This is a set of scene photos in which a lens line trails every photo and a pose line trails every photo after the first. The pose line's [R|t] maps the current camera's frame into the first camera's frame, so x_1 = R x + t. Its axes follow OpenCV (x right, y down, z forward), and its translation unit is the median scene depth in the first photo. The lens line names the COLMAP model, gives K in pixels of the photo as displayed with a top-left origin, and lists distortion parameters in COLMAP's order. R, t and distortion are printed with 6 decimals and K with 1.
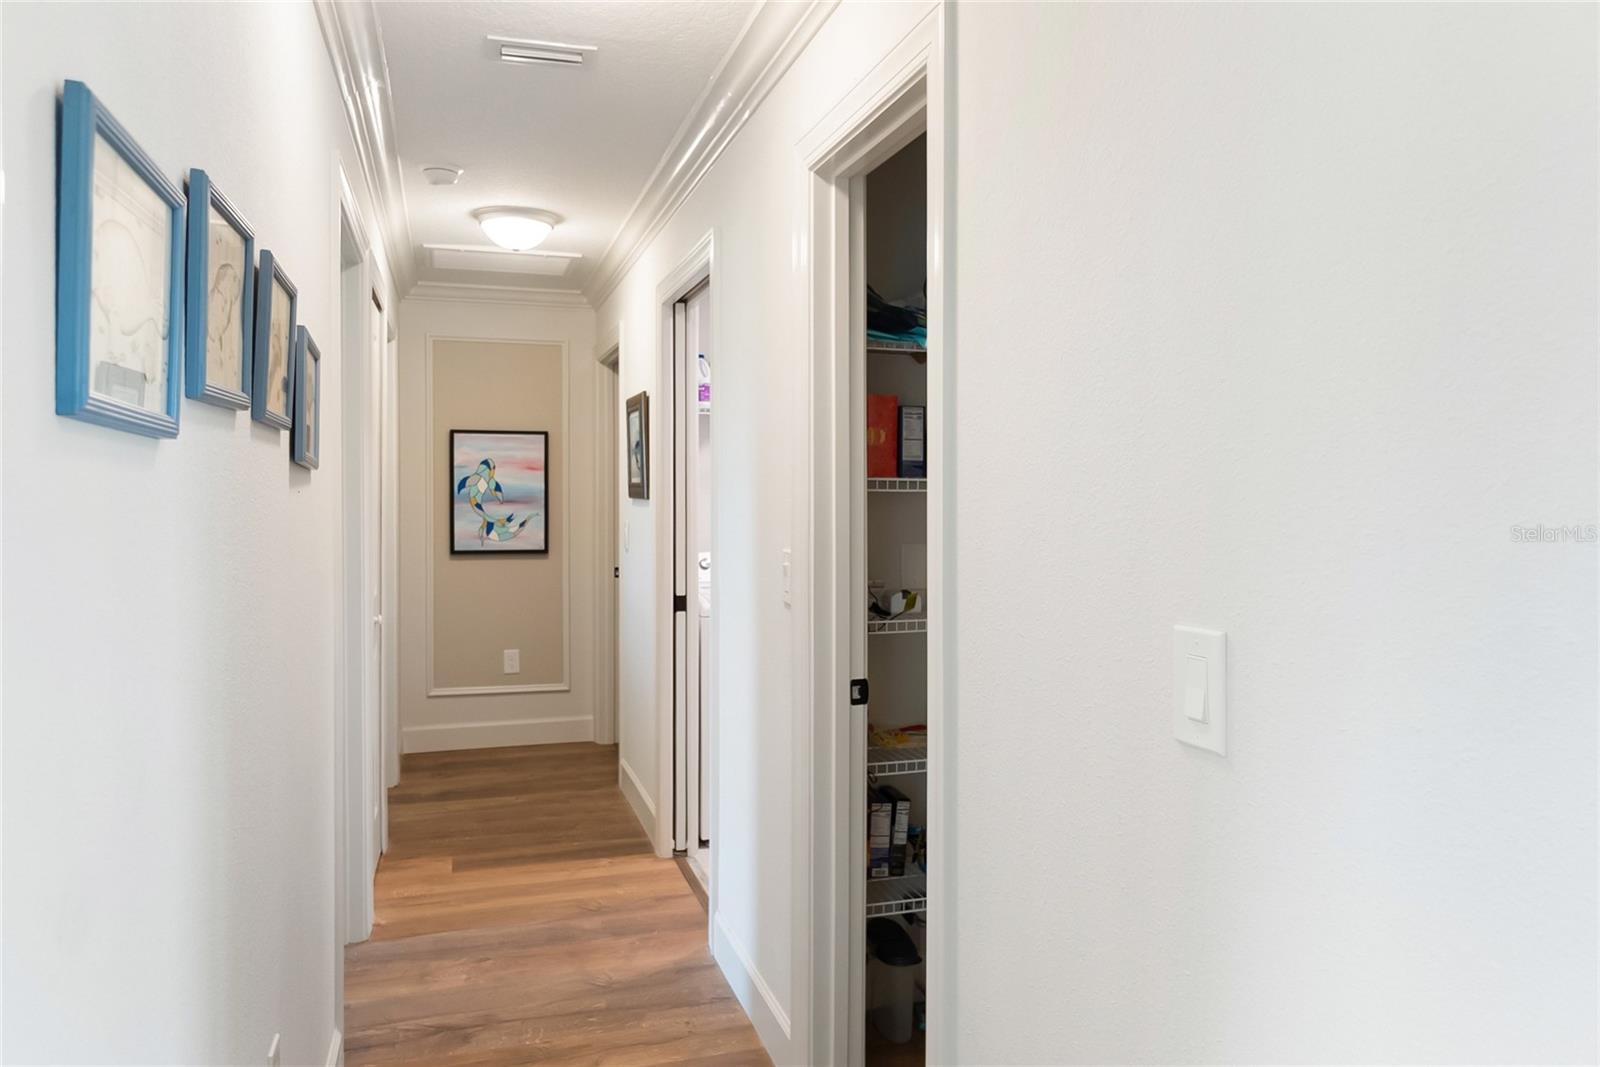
lens RADIAL K [[1112.3, 0, 771.7], [0, 1112.3, 507.9], [0, 0, 1]] dist [-0.000190, 0.000042]
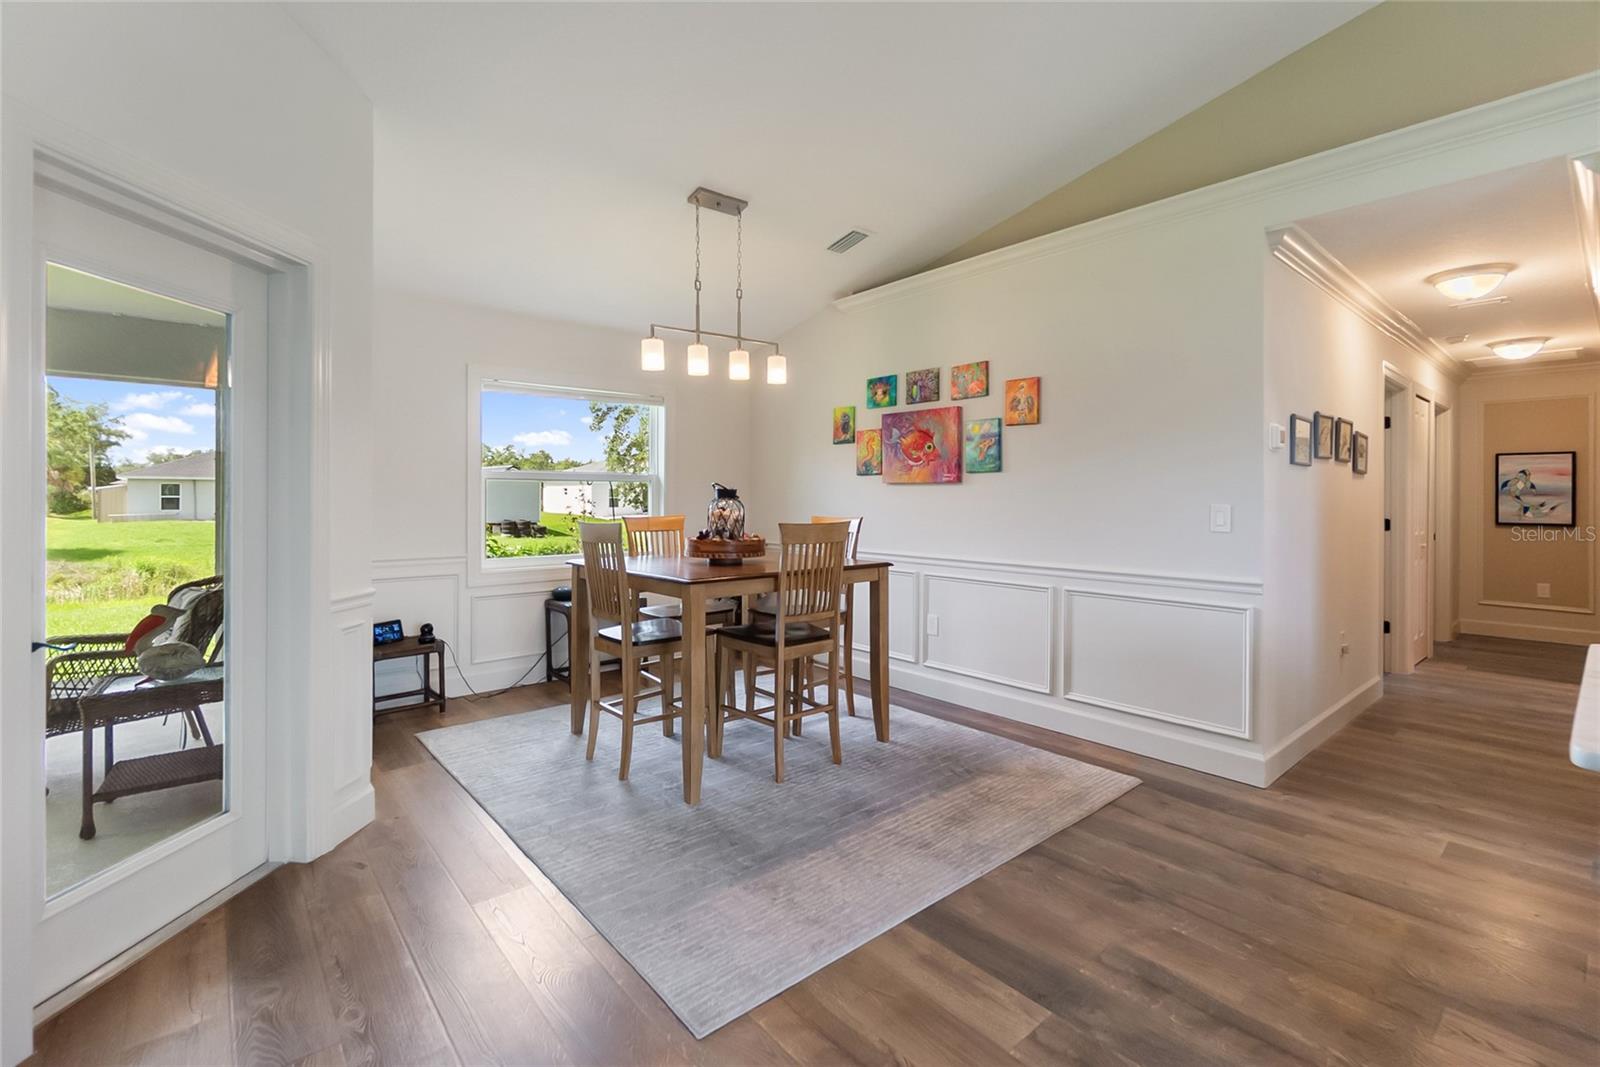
lens RADIAL K [[709.4, 0, 803.1], [0, 709.4, 498.9], [0, 0, 1]] dist [-0.004020, 0.000434]
pose [[0.417811, 0.000116, -0.908534, 0.271384], [-0.017112, 0.999824, -0.007741, 0.028675], [0.908373, 0.018781, 0.417739, -0.465524]]
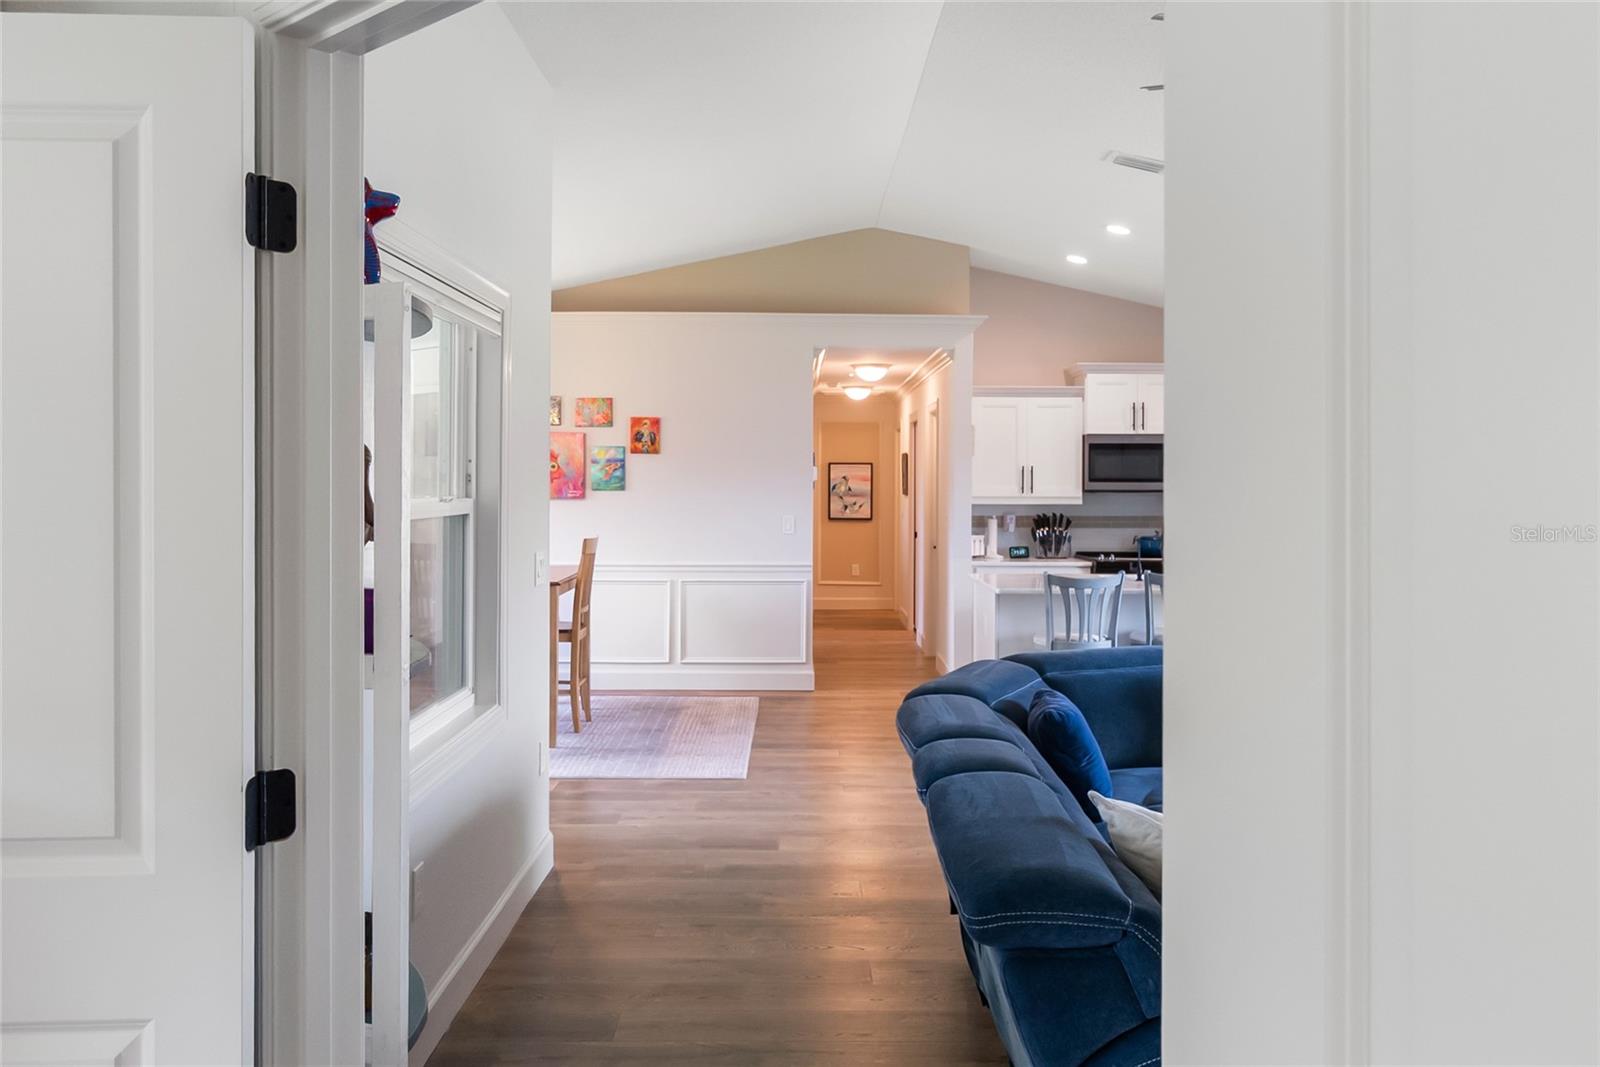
lens RADIAL K [[1271.1, 0, 803.4], [0, 1271.1, 504.8], [0, 0, 1]] dist [0.002886, 0.000380]
pose [[0.962511, 0.007365, -0.271141, 0.343489], [-0.006461, 0.999970, 0.004227, 0.002525], [0.271164, -0.002316, 0.962530, -1.427441]]
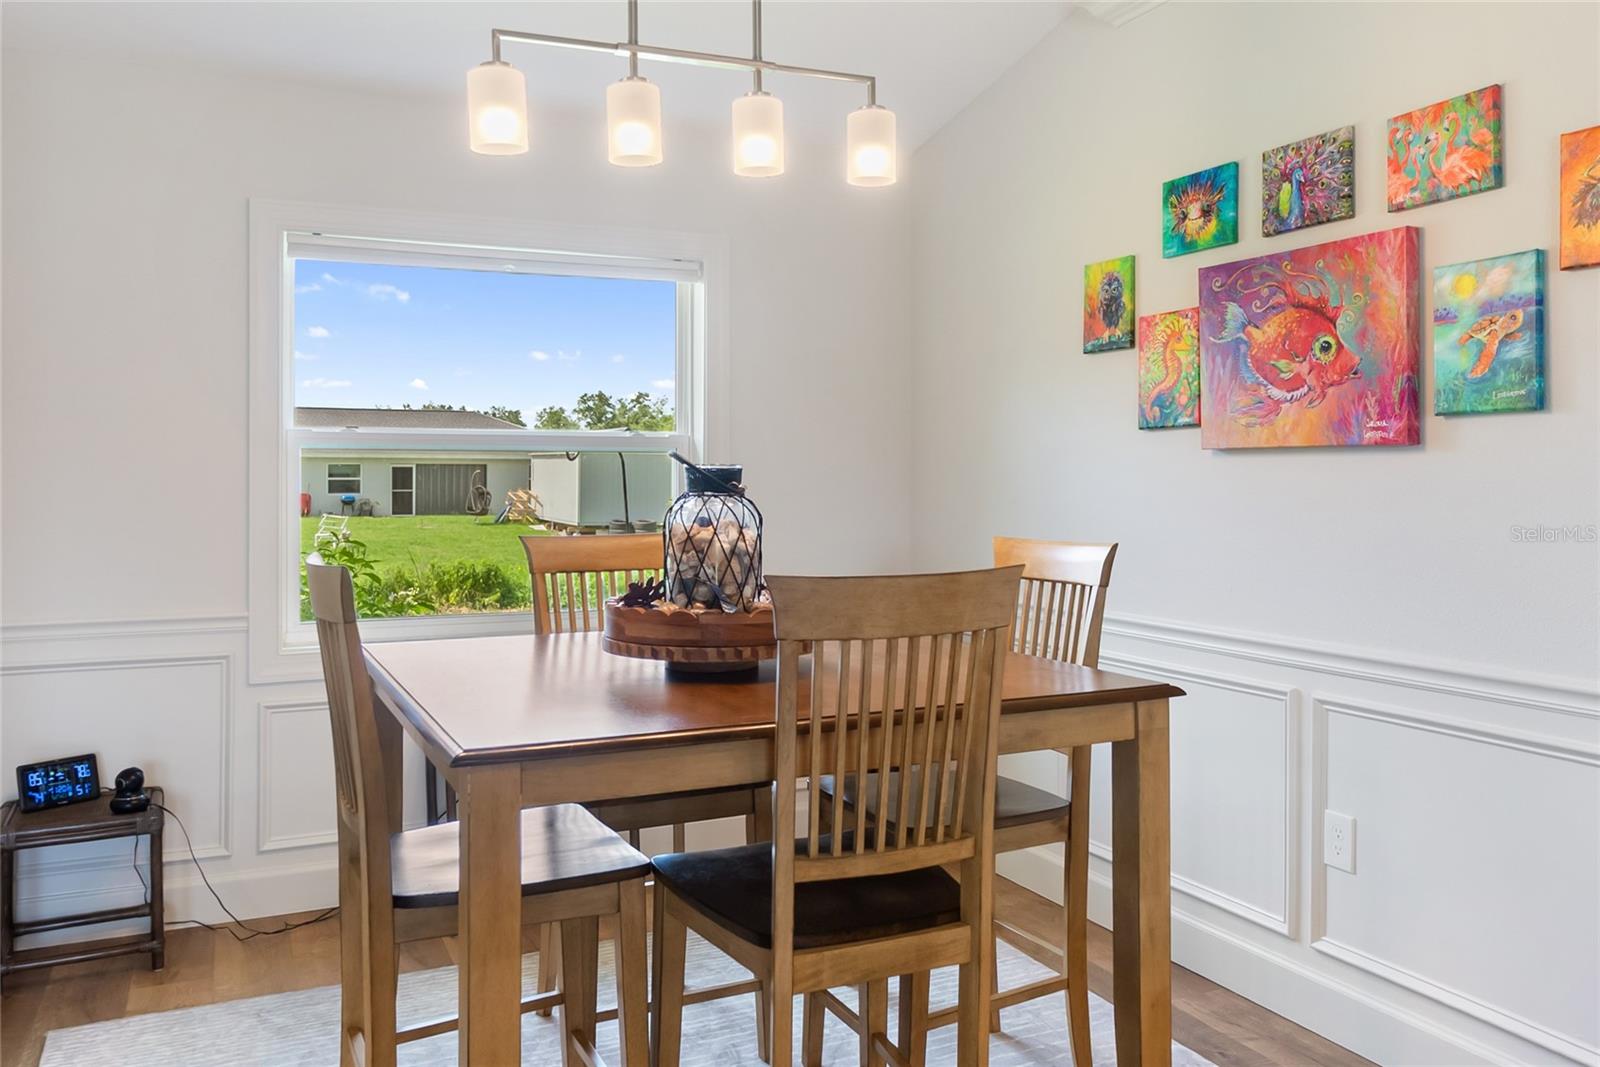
lens RADIAL K [[1257.2, 0, 803.8], [0, 1257.2, 472.4], [0, 0, 1]] dist [-0.015840, -0.002924]
pose [[0.160934, -0.009097, -0.986923, 0.080934], [-0.015603, 0.999809, -0.011760, 0.022001], [0.986842, 0.017292, 0.160761, -0.301004]]
